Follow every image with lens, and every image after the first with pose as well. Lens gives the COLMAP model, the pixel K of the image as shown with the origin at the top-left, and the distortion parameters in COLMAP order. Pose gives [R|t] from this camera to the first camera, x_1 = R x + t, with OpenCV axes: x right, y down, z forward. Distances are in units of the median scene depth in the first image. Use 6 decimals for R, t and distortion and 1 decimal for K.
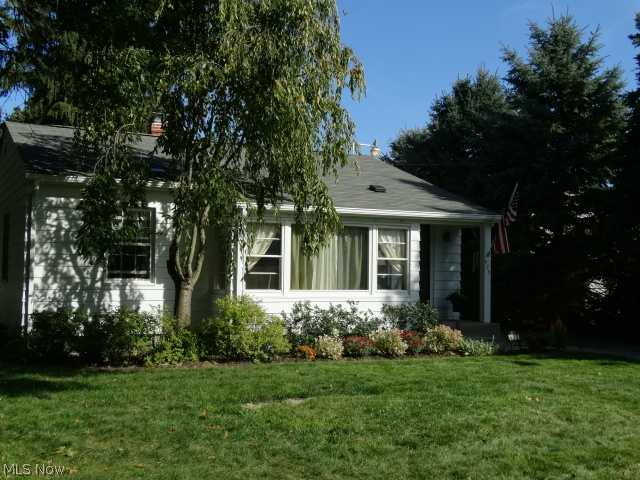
lens RADIAL K [[754.9, 0, 320.0], [0, 754.9, 240.0], [0, 0, 1]] dist [-0.080369, -0.010995]
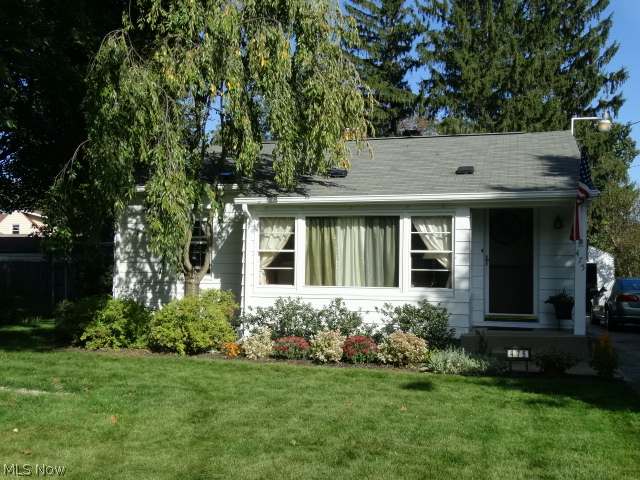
lens RADIAL K [[691.3, 0, 320.0], [0, 691.3, 240.0], [0, 0, 1]] dist [0.006562, 0.003127]
pose [[0.722435, -0.033126, -0.690645, 0.588806], [0.025861, 0.999447, -0.020886, 0.027438], [0.690955, -0.002772, 0.722892, 0.380322]]
